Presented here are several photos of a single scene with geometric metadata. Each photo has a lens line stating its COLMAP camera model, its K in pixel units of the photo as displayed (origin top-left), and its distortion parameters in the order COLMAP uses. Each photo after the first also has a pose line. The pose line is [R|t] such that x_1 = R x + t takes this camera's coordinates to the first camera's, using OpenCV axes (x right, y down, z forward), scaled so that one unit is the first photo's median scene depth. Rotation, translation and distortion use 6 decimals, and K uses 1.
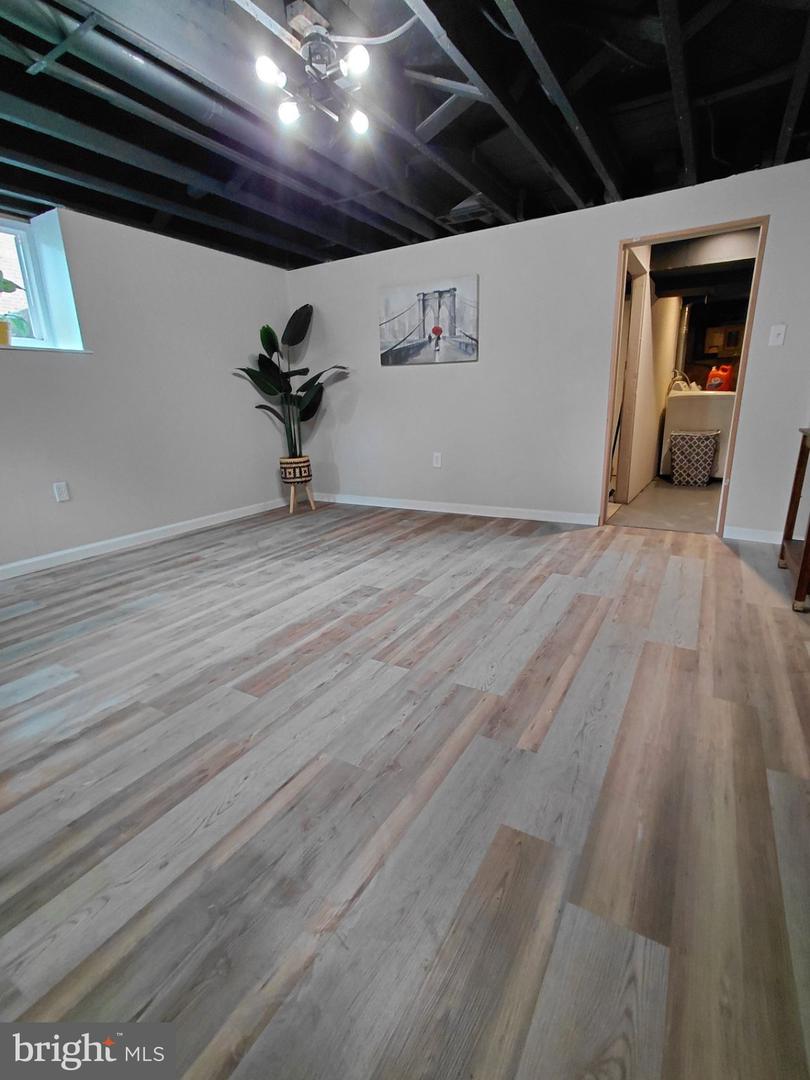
lens RADIAL K [[504.6, 0, 405.0], [0, 504.6, 540.0], [0, 0, 1]] dist [-0.000911, 0.000287]
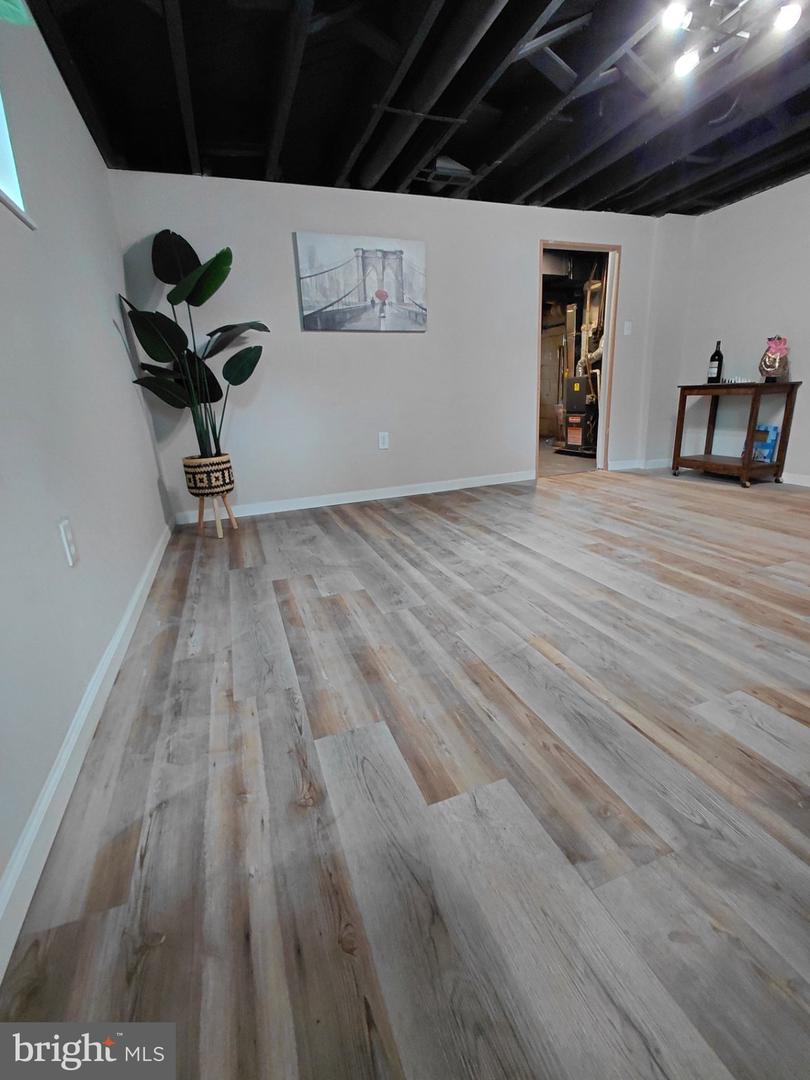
lens RADIAL K [[508.1, 0, 432.3], [0, 508.1, 548.2], [0, 0, 1]] dist [-0.009904, -0.000192]
pose [[0.608181, -0.233046, 0.758819, -0.811250], [0.237571, 0.965555, 0.106129, -0.063116], [-0.757414, 0.115728, 0.642597, 0.483214]]
